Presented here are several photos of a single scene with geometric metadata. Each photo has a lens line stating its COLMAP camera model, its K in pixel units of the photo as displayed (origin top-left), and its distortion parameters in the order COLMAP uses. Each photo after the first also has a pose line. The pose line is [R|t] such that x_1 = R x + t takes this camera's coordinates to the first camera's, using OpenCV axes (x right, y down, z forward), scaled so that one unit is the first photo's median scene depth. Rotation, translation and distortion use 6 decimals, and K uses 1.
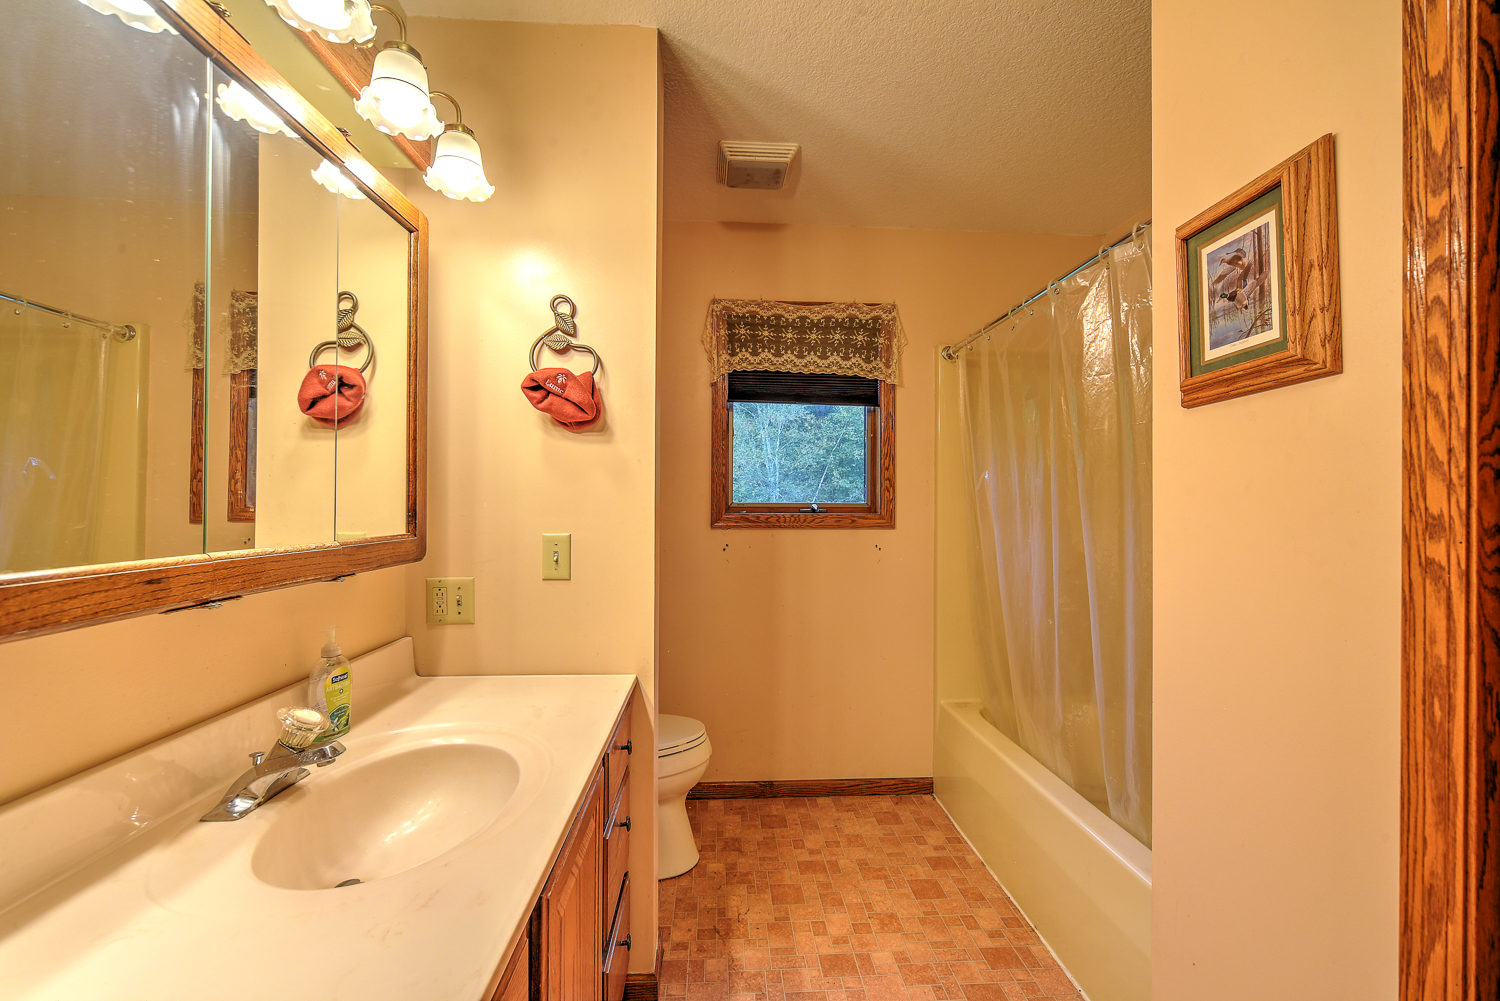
lens RADIAL K [[629.2, 0, 759.5], [0, 629.2, 501.9], [0, 0, 1]] dist [-0.008505, 0.002193]
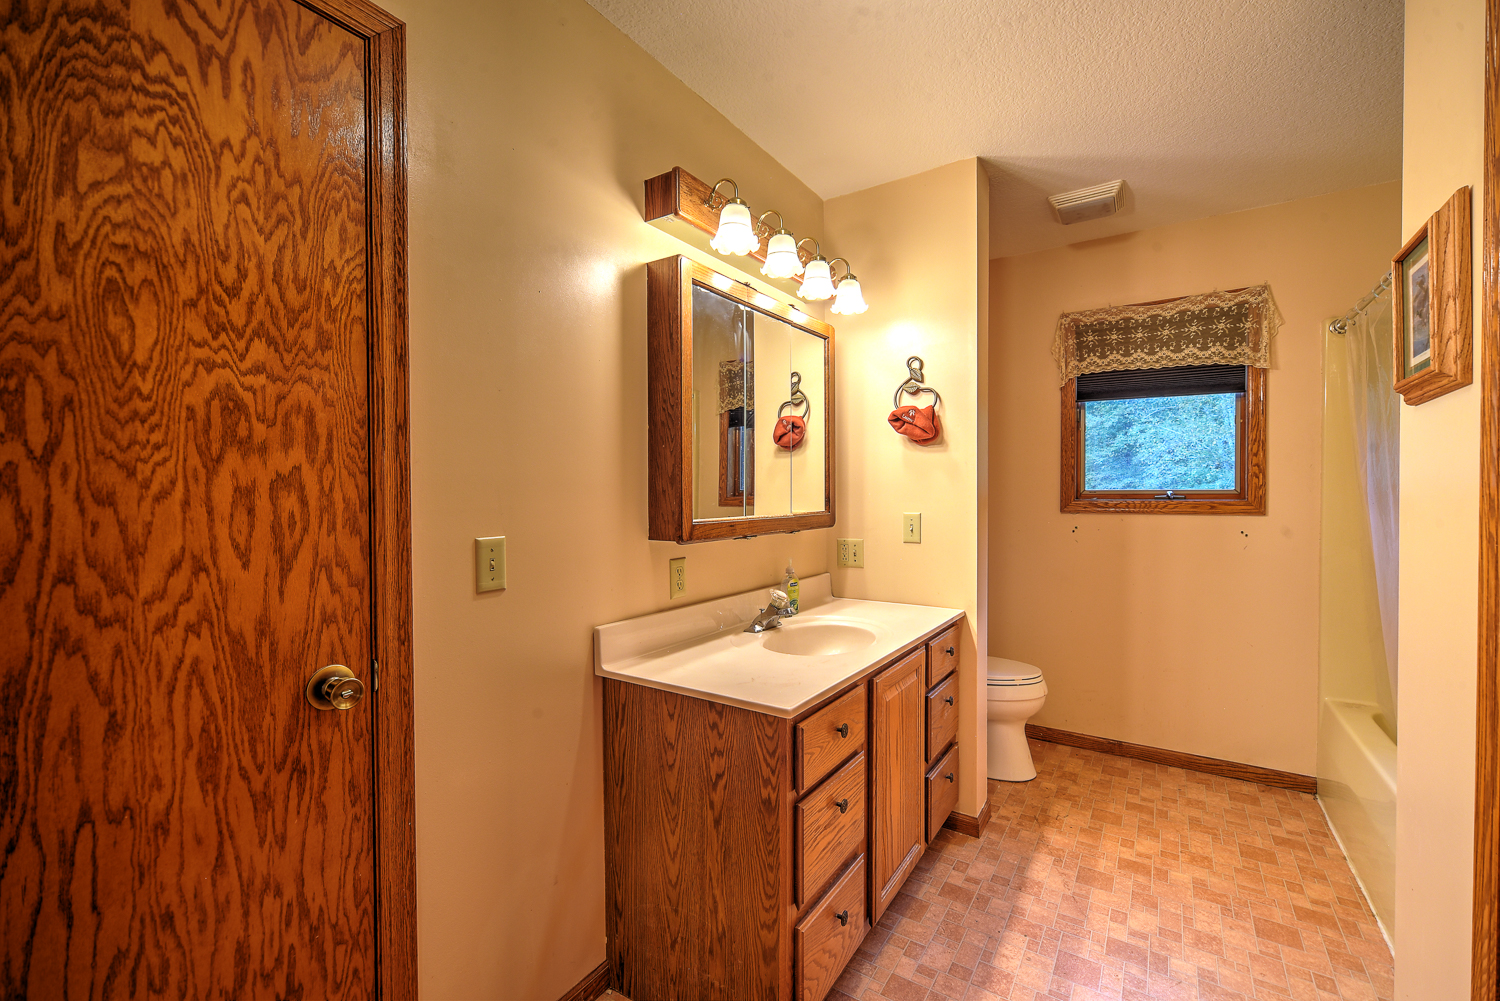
lens RADIAL K [[629.2, 0, 748.5], [0, 629.2, 498.5], [0, 0, 1]] dist [-0.008505, 0.002193]
pose [[0.789260, -0.001785, -0.614056, 0.241640], [0.010607, 0.999886, 0.010727, -0.003963], [0.613967, -0.014980, 0.789189, -0.359878]]
